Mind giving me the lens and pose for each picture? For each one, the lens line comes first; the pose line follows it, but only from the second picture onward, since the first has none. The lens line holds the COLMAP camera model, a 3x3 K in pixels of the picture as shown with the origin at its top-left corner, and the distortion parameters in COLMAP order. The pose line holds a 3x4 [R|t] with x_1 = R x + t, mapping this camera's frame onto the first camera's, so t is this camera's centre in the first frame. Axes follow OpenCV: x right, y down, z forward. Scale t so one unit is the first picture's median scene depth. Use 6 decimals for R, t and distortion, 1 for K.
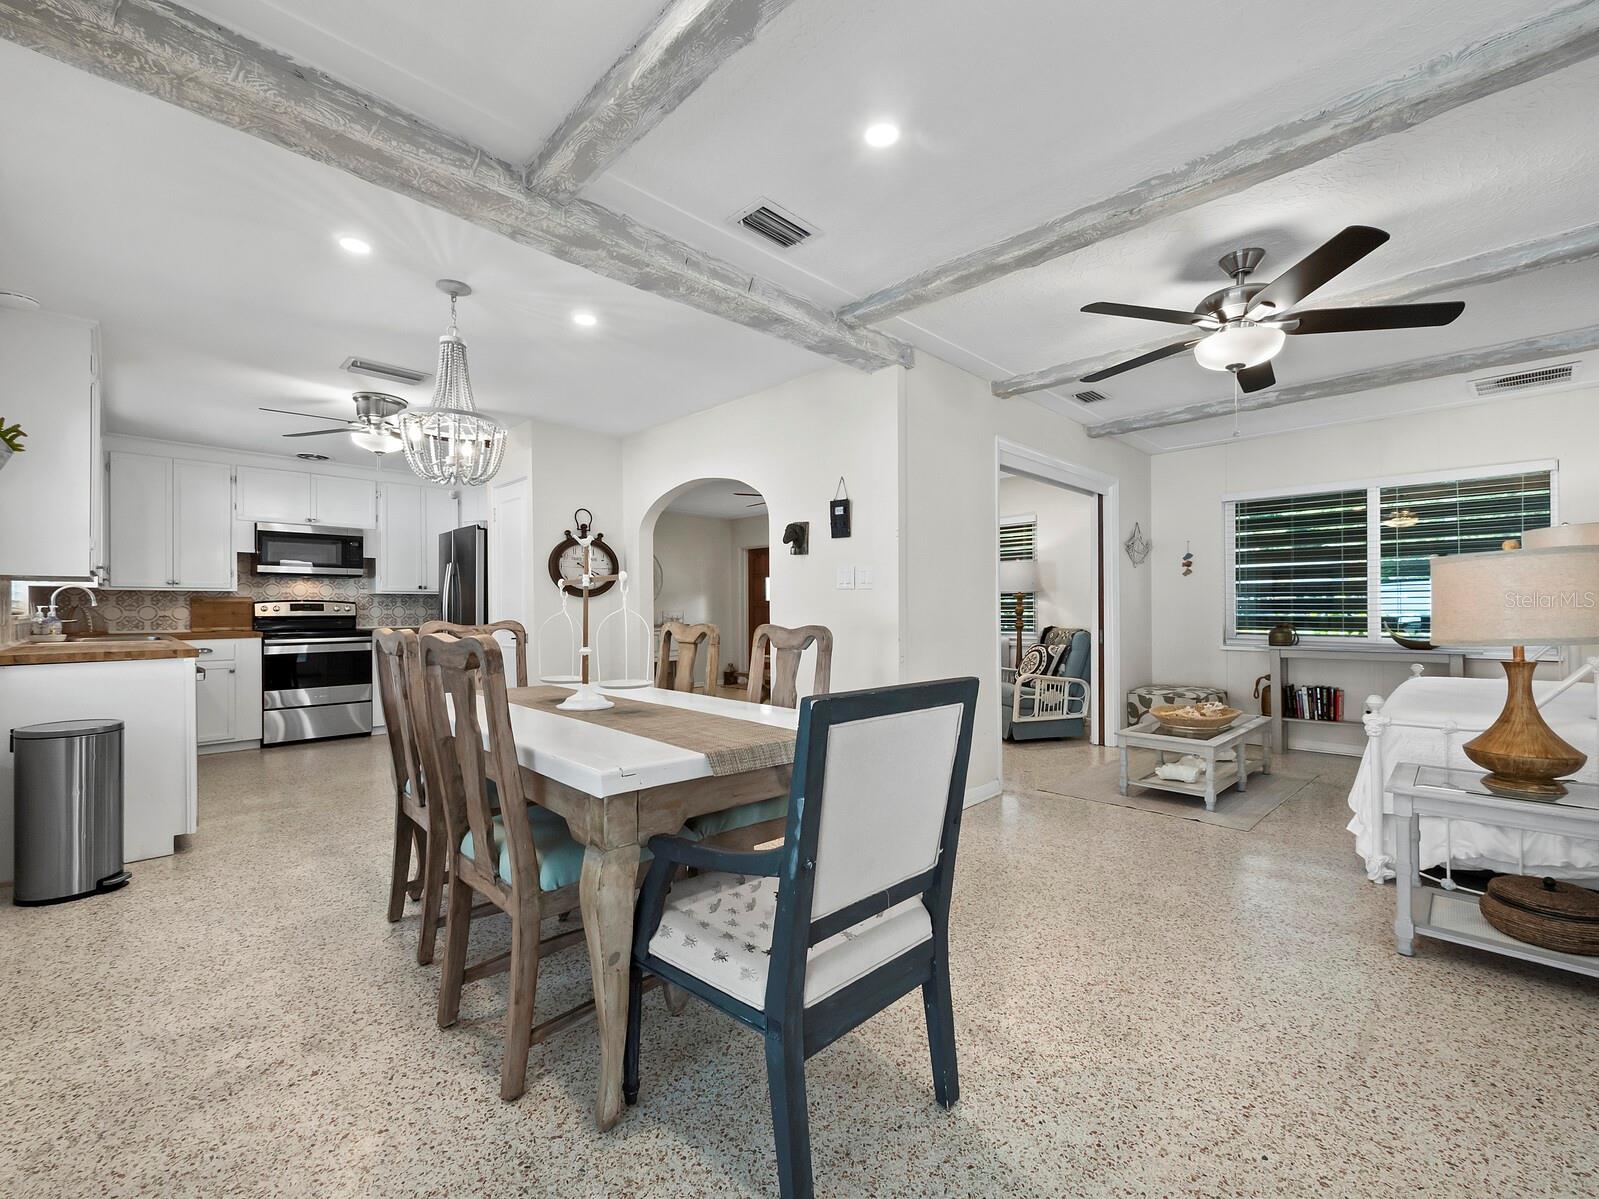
lens RADIAL K [[683.6, 0, 794.5], [0, 683.6, 607.8], [0, 0, 1]] dist [0.002779, -0.000282]
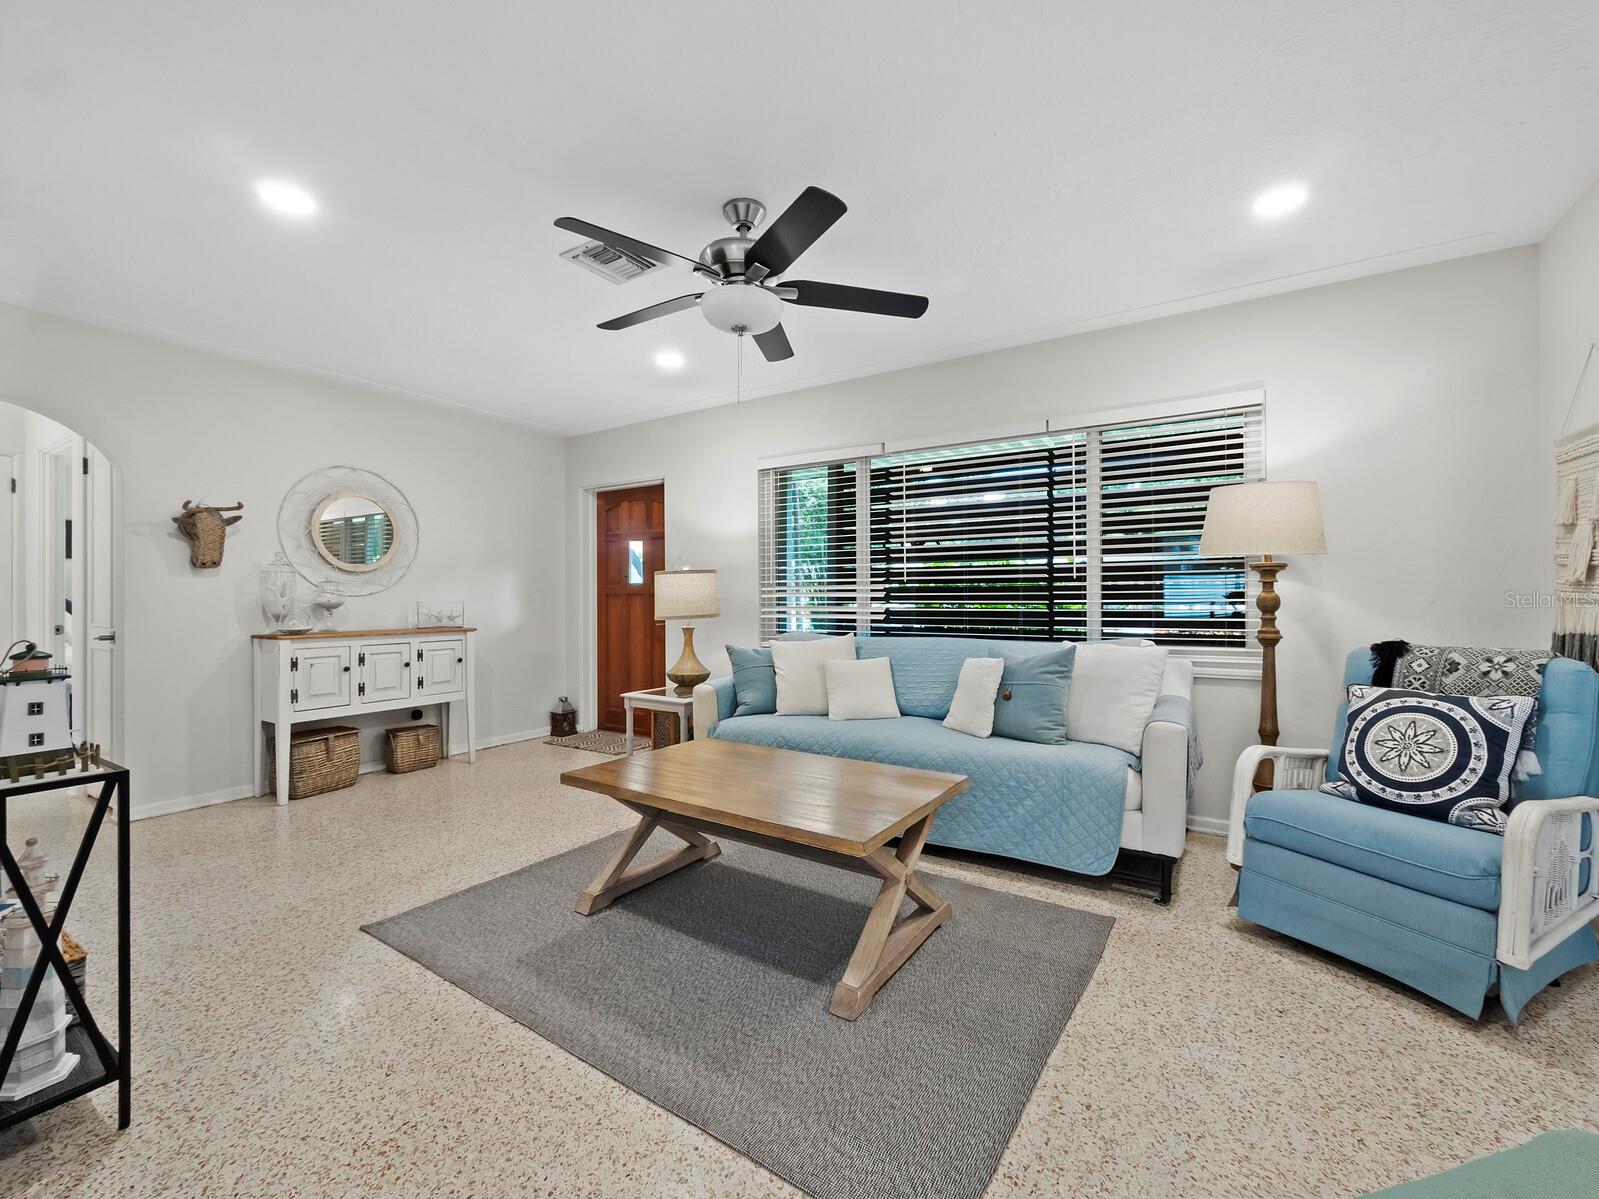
lens RADIAL K [[669.9, 0, 789.2], [0, 669.9, 601.5], [0, 0, 1]] dist [0.000461, 0.000137]
pose [[0.976680, 0.001691, 0.214693, -0.061186], [-0.002248, 0.999995, 0.002347, 0.004609], [-0.214688, -0.002775, 0.976679, 0.830273]]
